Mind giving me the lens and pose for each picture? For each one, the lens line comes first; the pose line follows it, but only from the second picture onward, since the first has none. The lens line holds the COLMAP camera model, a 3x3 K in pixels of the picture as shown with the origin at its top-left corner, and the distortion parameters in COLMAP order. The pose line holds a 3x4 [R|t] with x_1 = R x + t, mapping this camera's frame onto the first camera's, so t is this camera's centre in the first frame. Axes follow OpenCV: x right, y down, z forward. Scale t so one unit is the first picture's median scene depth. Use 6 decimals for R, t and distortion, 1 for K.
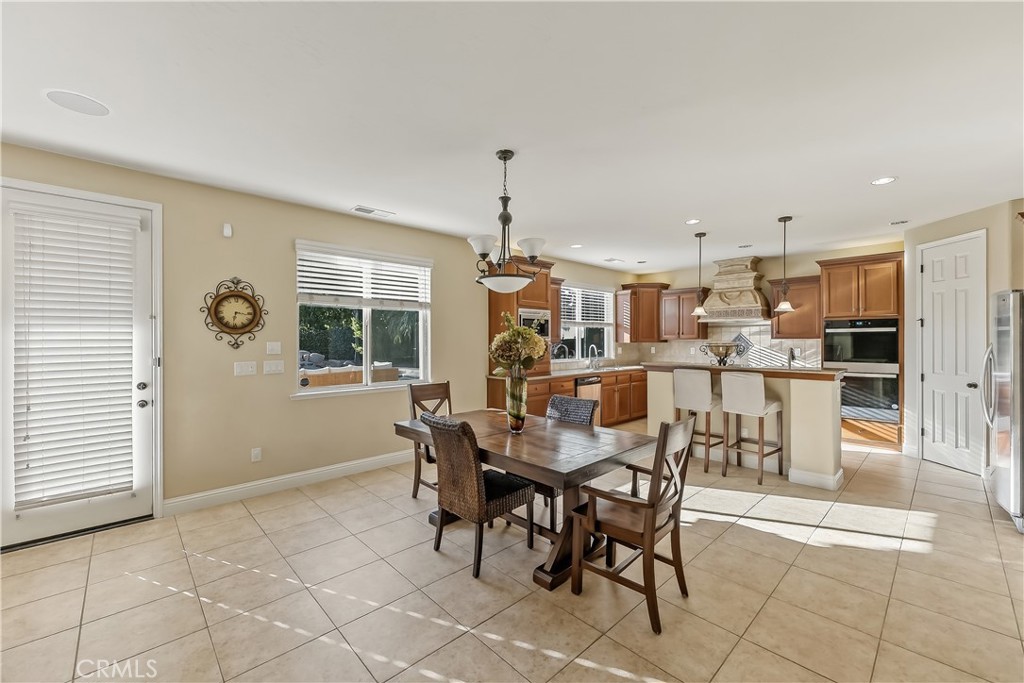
lens RADIAL K [[419.0, 0, 509.7], [0, 419.0, 342.7], [0, 0, 1]] dist [-0.000060, -0.001697]
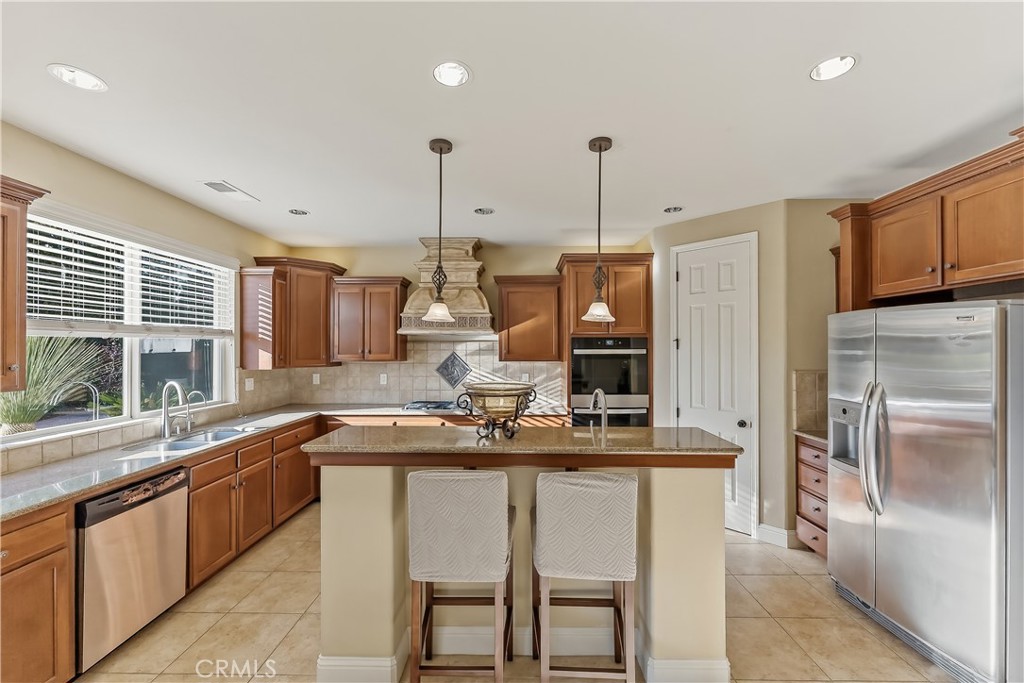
lens RADIAL K [[419.0, 0, 518.2], [0, 419.0, 348.4], [0, 0, 1]] dist [-0.000060, -0.001697]
pose [[0.691440, 0.003007, 0.722428, 0.164565], [0.001623, 0.999982, -0.005715, -0.029685], [-0.722432, 0.005124, 0.691423, 0.561028]]
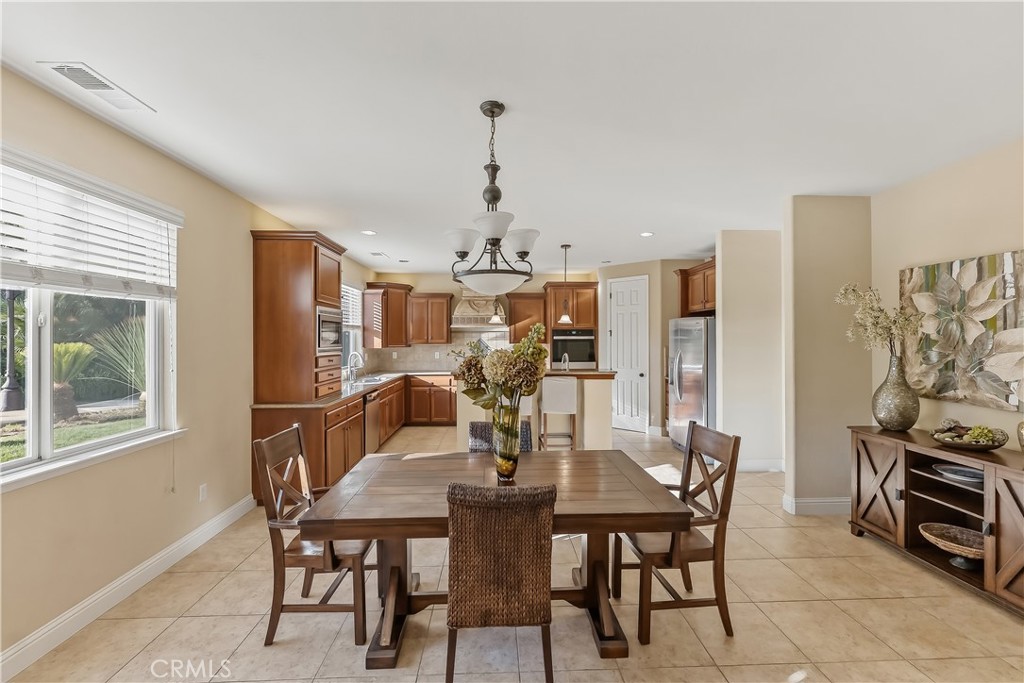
lens RADIAL K [[419.0, 0, 517.7], [0, 419.0, 346.9], [0, 0, 1]] dist [-0.000060, -0.001697]
pose [[0.651738, -0.014199, 0.758311, -0.275521], [0.003523, 0.999871, 0.015695, -0.020349], [-0.758436, -0.007557, 0.651704, 0.250029]]
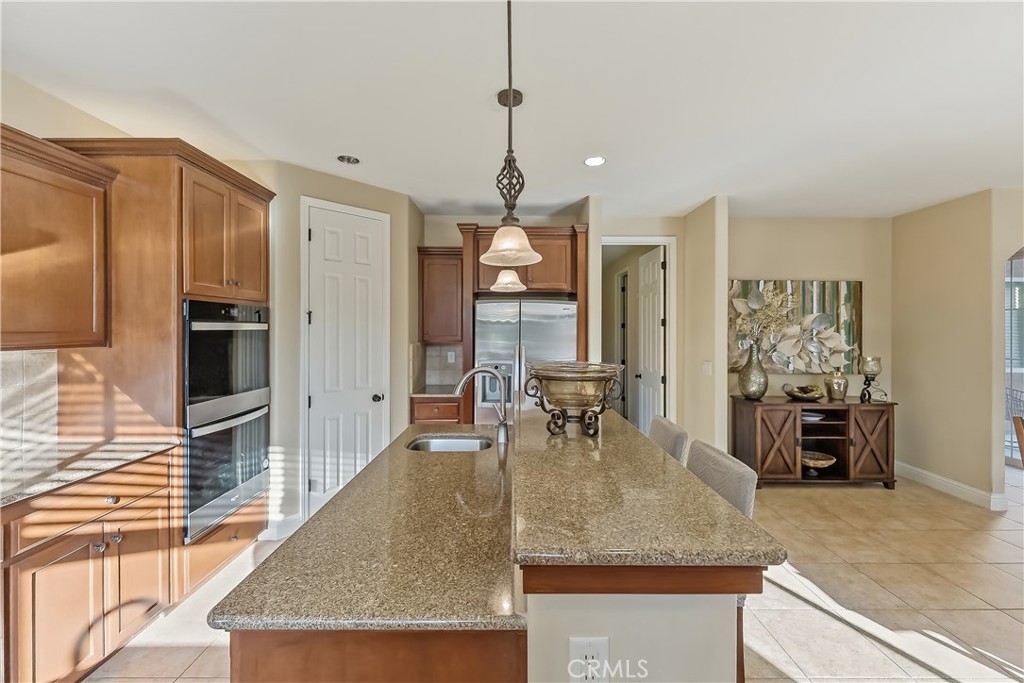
lens RADIAL K [[419.0, 0, 507.7], [0, 419.0, 332.7], [0, 0, 1]] dist [-0.000060, -0.001697]
pose [[-0.721914, -0.003300, 0.691975, 0.258601], [0.001887, 0.999976, 0.006738, -0.023624], [-0.691981, 0.006170, -0.721890, 1.062320]]
